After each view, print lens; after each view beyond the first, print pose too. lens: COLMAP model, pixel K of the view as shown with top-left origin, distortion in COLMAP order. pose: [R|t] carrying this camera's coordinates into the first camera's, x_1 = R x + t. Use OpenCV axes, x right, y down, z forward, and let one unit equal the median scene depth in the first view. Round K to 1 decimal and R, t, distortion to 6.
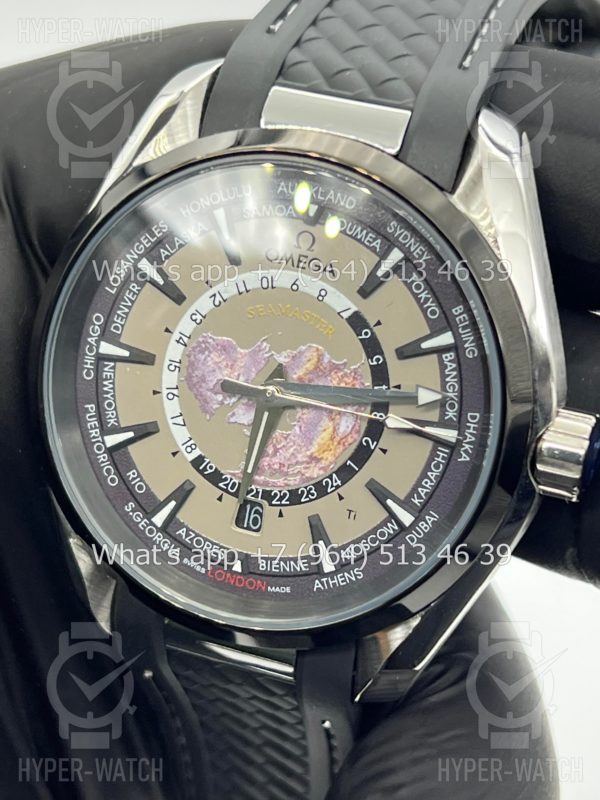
lens RADIAL K [[1940.7, 0, 300.0], [0, 1940.7, 400.0], [0, 0, 1]] dist [0.300245, 0.125229]
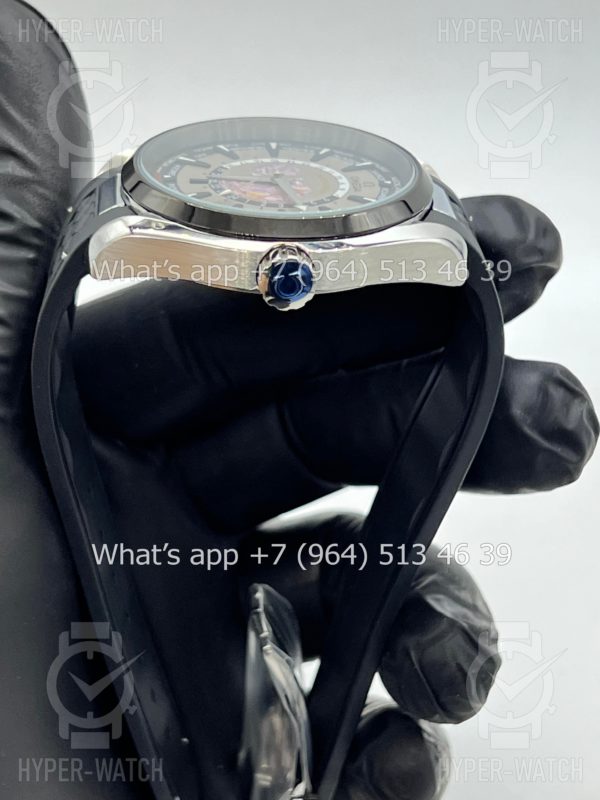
lens RADIAL K [[1940.7, 0, 300.0], [0, 1940.7, 400.0], [0, 0, 1]] dist [0.300245, 0.125229]
pose [[0.246298, 0.656487, -0.712995, 1.305928], [-0.944303, -0.003107, -0.329062, 0.526486], [-0.218240, 0.754331, 0.619157, 0.100238]]
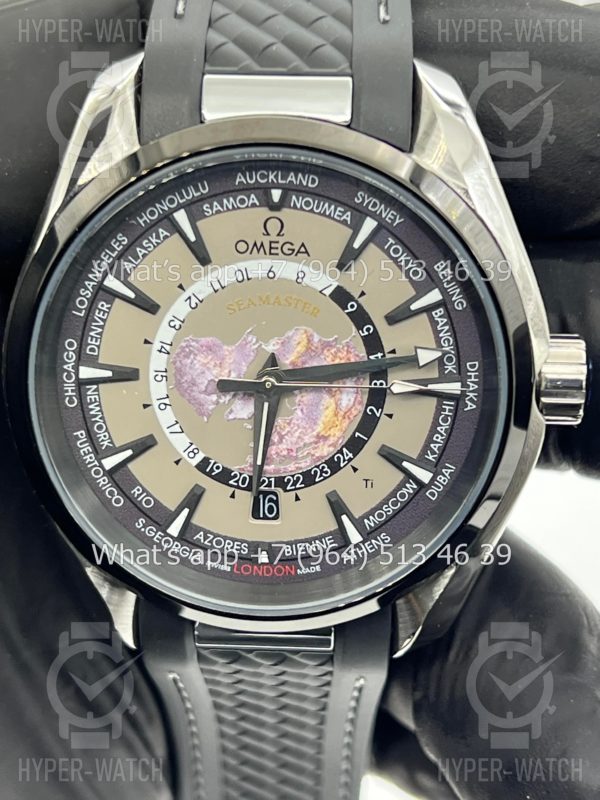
lens RADIAL K [[1940.7, 0, 300.0], [0, 1940.7, 400.0], [0, 0, 1]] dist [0.300245, 0.125229]
pose [[0.956449, -0.218800, 0.193214, -0.191920], [0.199624, 0.973227, 0.113927, -0.104646], [-0.212968, -0.070396, 0.974520, 0.027360]]
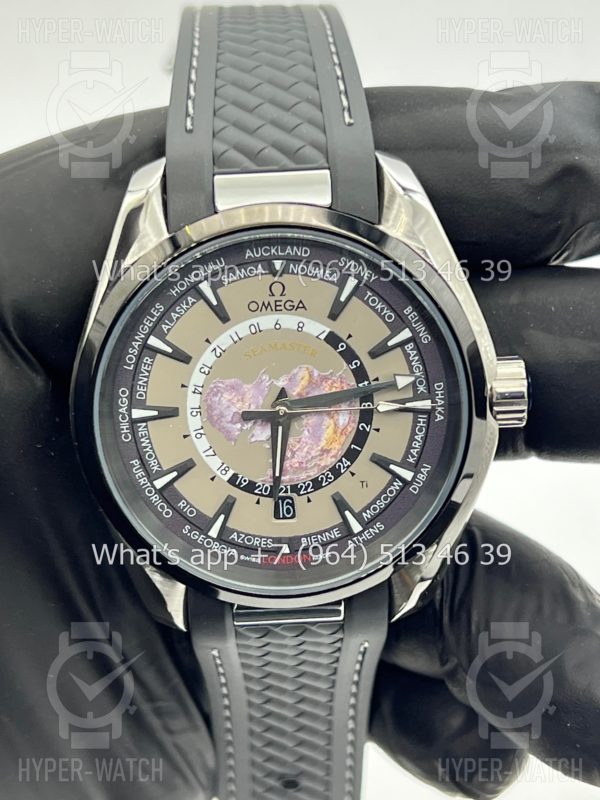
lens RADIAL K [[1940.7, 0, 300.0], [0, 1940.7, 400.0], [0, 0, 1]] dist [0.300245, 0.125229]
pose [[0.928490, -0.283523, 0.239836, -0.303053], [0.265811, 0.958406, 0.103935, -0.138240], [-0.259328, -0.032752, 0.965234, -0.224405]]
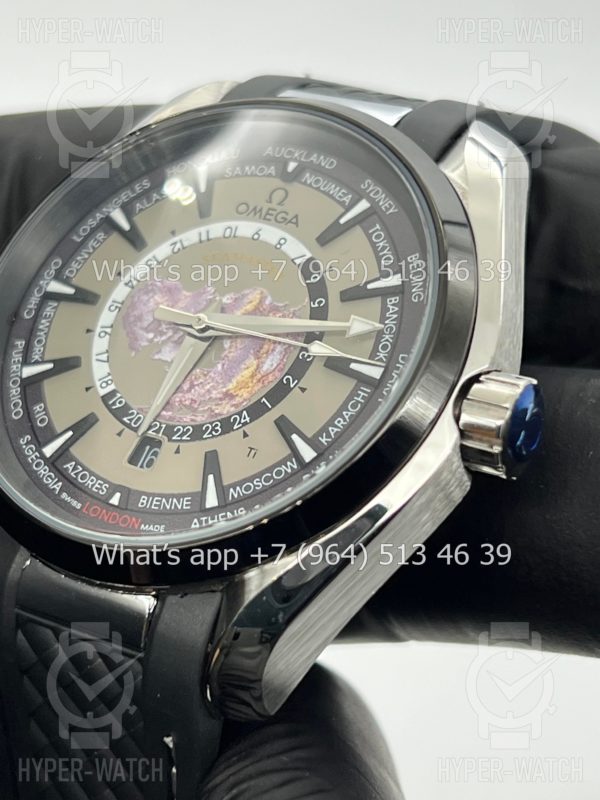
lens RADIAL K [[1940.7, 0, 300.0], [0, 1940.7, 400.0], [0, 0, 1]] dist [0.300245, 0.125229]
pose [[0.965578, 0.171402, -0.195654, 0.216109], [-0.249664, 0.821763, -0.512224, 0.485532], [0.072985, 0.543440, 0.836269, 0.245706]]
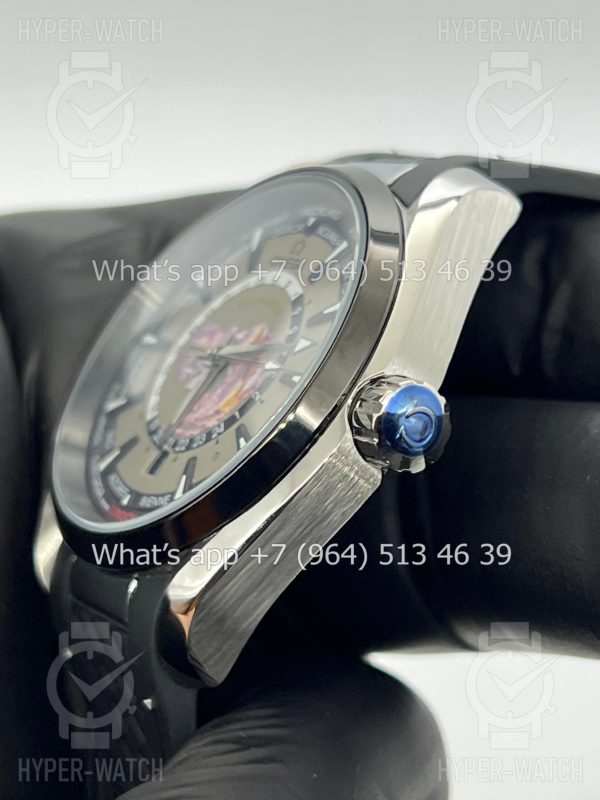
lens RADIAL K [[1940.7, 0, 300.0], [0, 1940.7, 400.0], [0, 0, 1]] dist [0.300245, 0.125229]
pose [[0.765673, 0.110471, -0.633673, 0.709731], [-0.467722, 0.771902, -0.430584, 0.458537], [0.441566, 0.626070, 0.642694, 0.333789]]
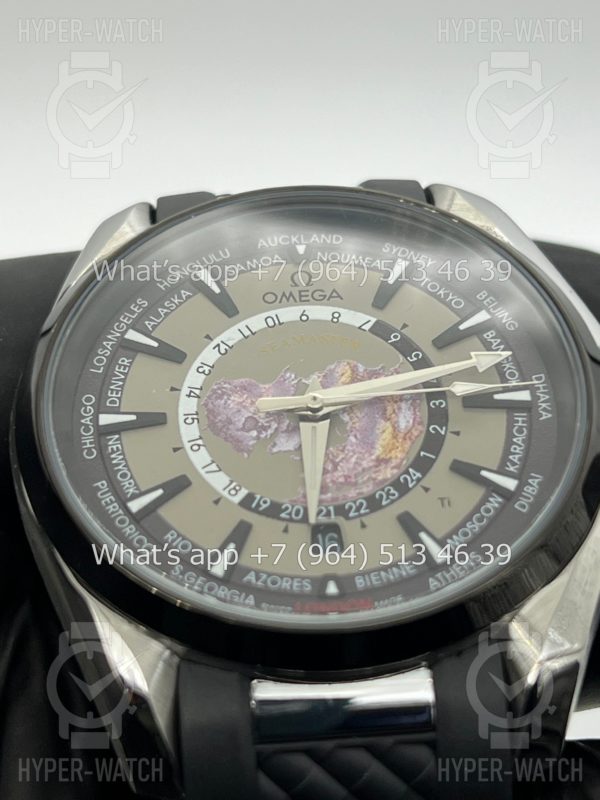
lens RADIAL K [[1940.7, 0, 300.0], [0, 1940.7, 400.0], [0, 0, 1]] dist [0.300245, 0.125229]
pose [[0.927989, -0.062289, 0.367364, -0.340527], [0.303483, 0.698375, -0.648205, 0.557566], [-0.216182, 0.713016, 0.666988, 0.411809]]
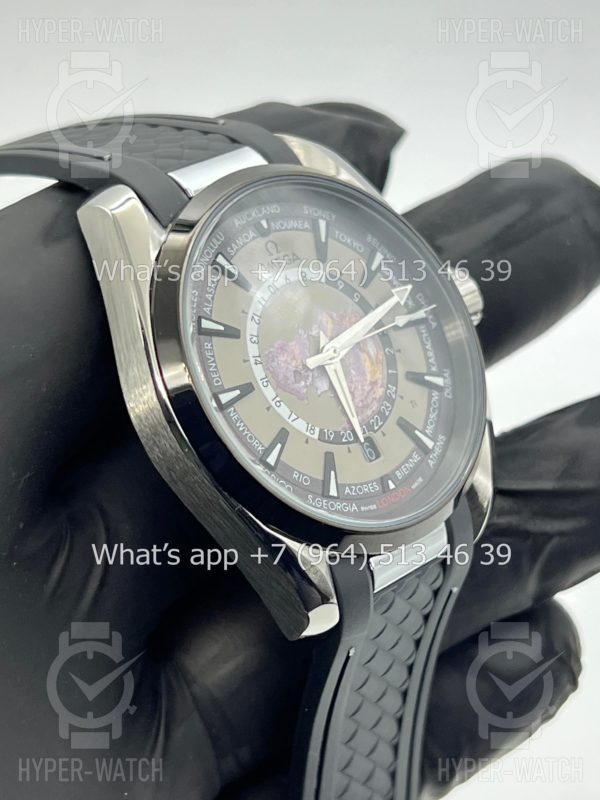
lens RADIAL K [[1940.7, 0, 300.0], [0, 1940.7, 400.0], [0, 0, 1]] dist [0.300245, 0.125229]
pose [[0.411495, -0.390892, 0.823332, -1.072309], [0.645502, 0.762736, 0.039505, -0.043393], [-0.643427, 0.515206, 0.566184, 0.307565]]
